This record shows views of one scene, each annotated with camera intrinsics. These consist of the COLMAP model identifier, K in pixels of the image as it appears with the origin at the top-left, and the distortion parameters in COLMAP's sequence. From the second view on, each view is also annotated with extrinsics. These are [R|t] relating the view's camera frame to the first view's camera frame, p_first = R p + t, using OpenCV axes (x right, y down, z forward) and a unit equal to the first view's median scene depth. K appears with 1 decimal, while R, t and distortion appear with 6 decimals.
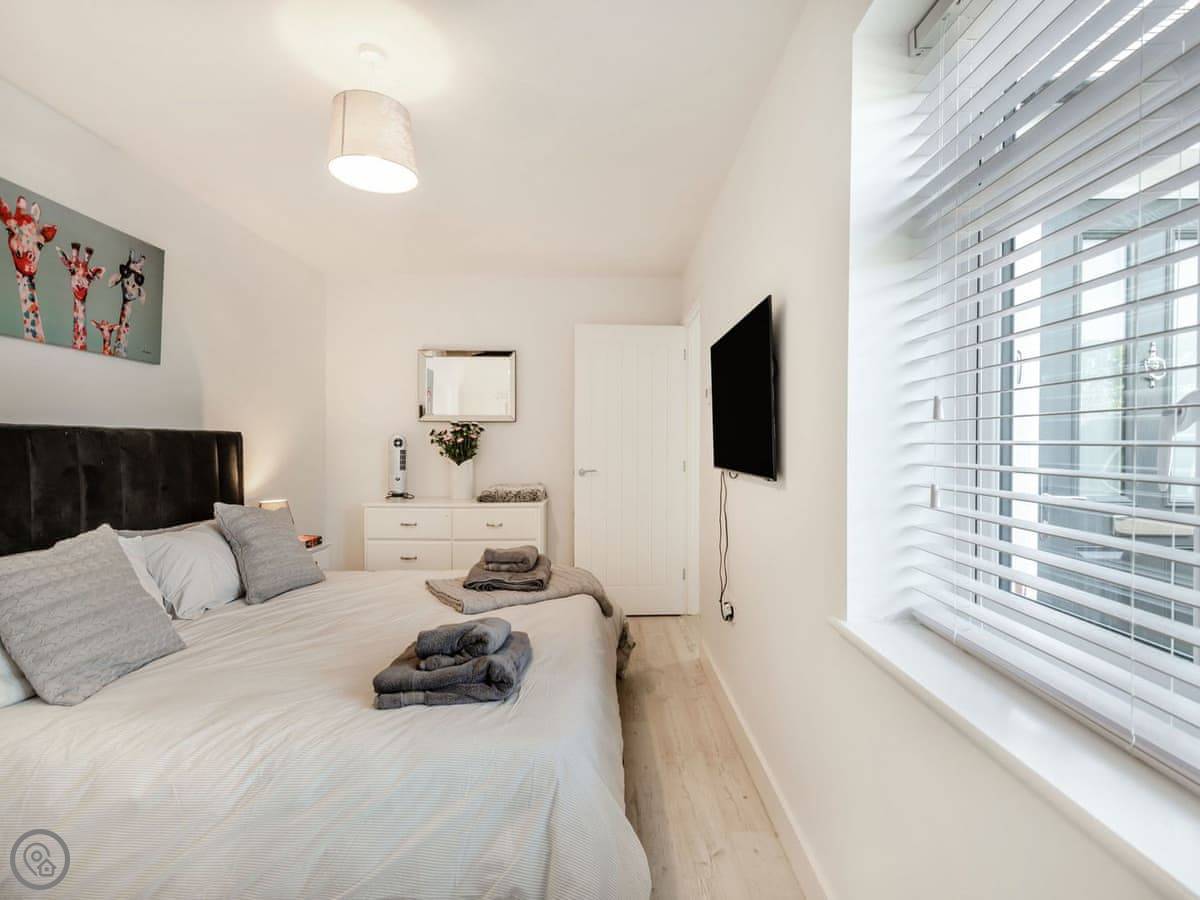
lens RADIAL K [[542.4, 0, 601.1], [0, 542.4, 452.0], [0, 0, 1]] dist [-0.001836, -0.007237]
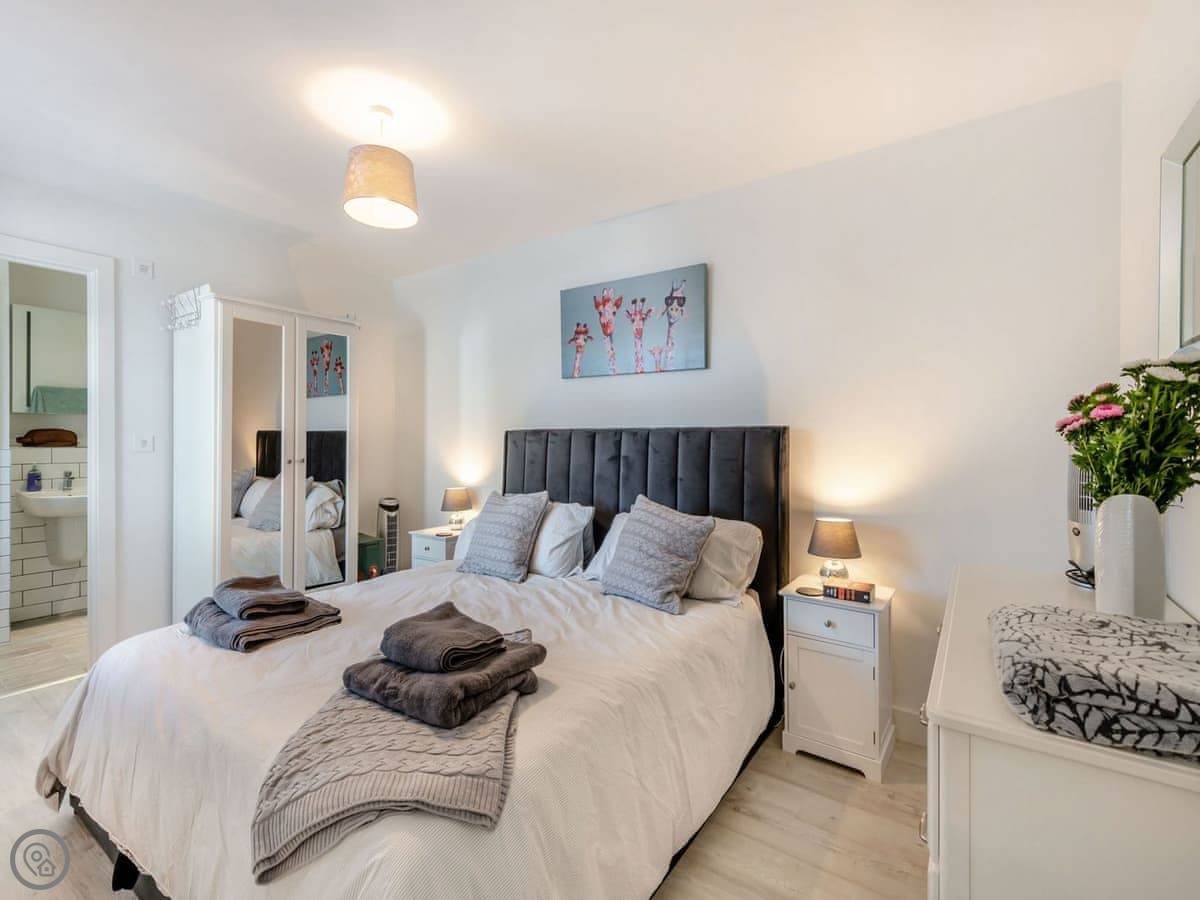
lens RADIAL K [[542.4, 0, 603.1], [0, 542.4, 440.0], [0, 0, 1]] dist [-0.001836, -0.007237]
pose [[-0.564591, 0.000324, -0.825371, 0.248663], [-0.010642, 0.999914, 0.007672, -0.026501], [0.825302, 0.013115, -0.564539, 1.706006]]
